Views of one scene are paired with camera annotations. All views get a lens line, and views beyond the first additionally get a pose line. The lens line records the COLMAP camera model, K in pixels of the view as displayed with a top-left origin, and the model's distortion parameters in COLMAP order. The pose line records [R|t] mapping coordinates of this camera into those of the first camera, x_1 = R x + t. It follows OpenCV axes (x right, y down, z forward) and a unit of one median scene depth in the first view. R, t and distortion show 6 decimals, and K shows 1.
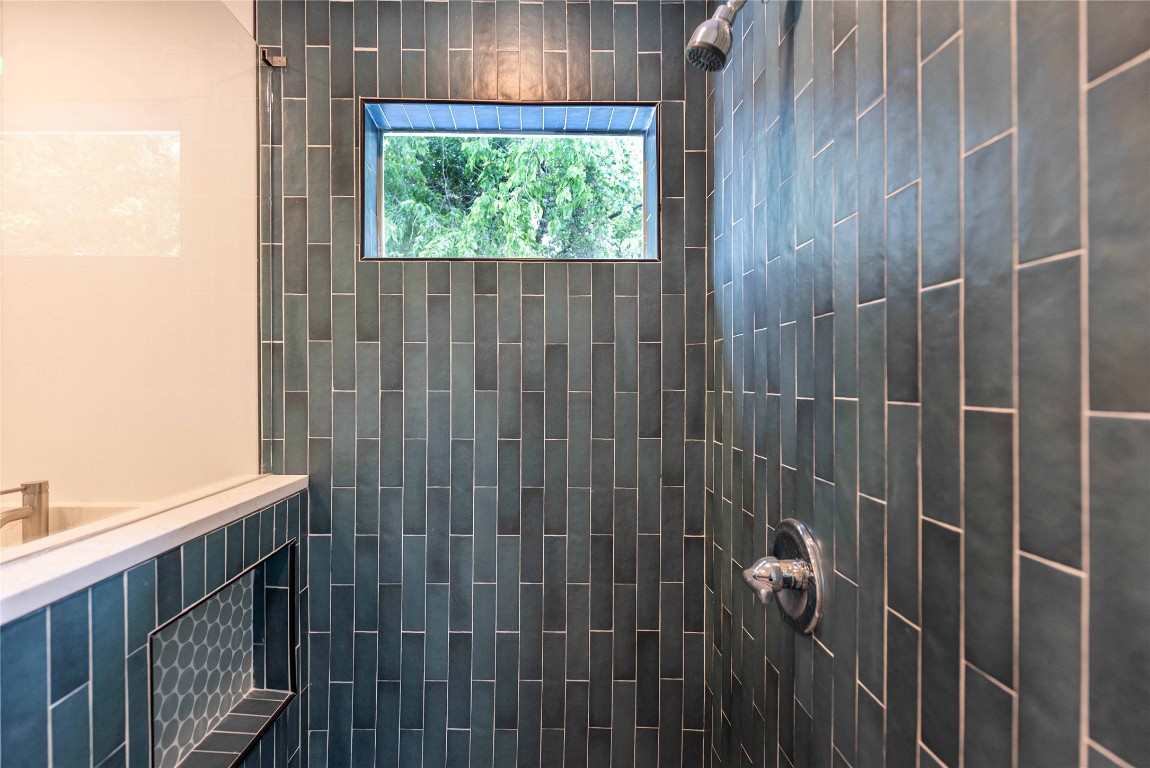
lens RADIAL K [[528.3, 0, 575.0], [0, 528.3, 384.0], [0, 0, 1]] dist [0.000390, 0.000168]
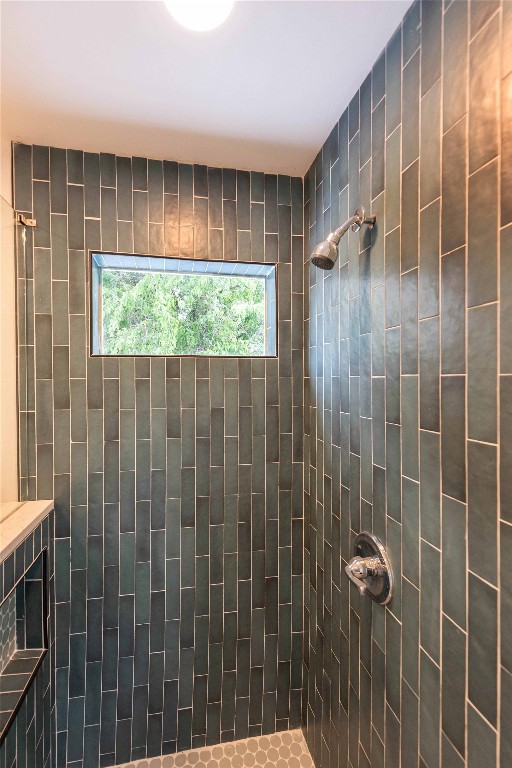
lens RADIAL K [[304.5, 0, 243.7], [0, 304.5, 381.3], [0, 0, 1]] dist [0.001071, -0.000441]
pose [[0.987937, -0.002133, 0.154844, -0.101737], [0.001432, 0.999988, 0.004637, -0.167169], [-0.154852, -0.004359, 0.987928, 0.055517]]
